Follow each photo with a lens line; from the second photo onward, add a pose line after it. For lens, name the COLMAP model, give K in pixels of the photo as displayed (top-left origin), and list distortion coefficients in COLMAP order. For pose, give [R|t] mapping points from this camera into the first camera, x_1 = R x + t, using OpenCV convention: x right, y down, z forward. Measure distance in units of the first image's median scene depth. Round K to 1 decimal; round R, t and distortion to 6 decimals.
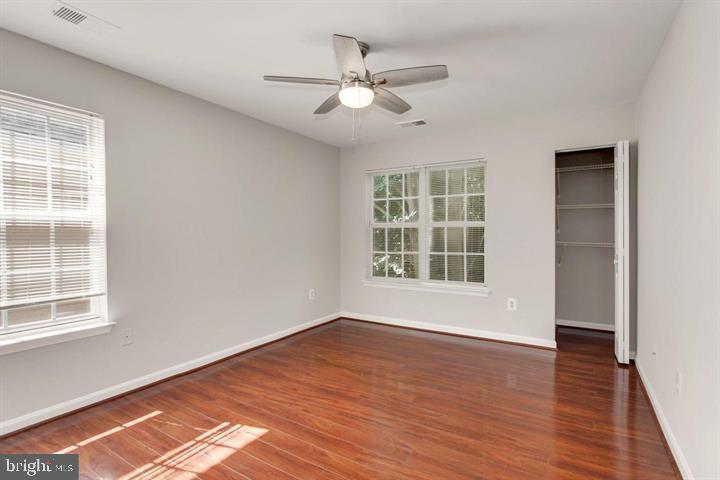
lens RADIAL K [[345.4, 0, 362.3], [0, 345.4, 232.8], [0, 0, 1]] dist [-0.000946, -0.000287]
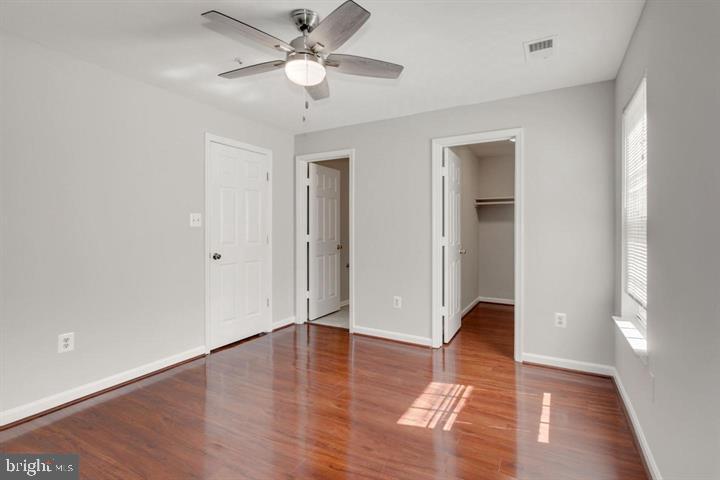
lens RADIAL K [[345.4, 0, 362.3], [0, 345.4, 232.8], [0, 0, 1]] dist [-0.000946, -0.000287]
pose [[-0.999488, 0.003395, -0.031800, -0.145676], [0.003297, 0.999990, 0.003132, 0.010727], [0.031811, 0.003026, -0.999489, 2.074937]]
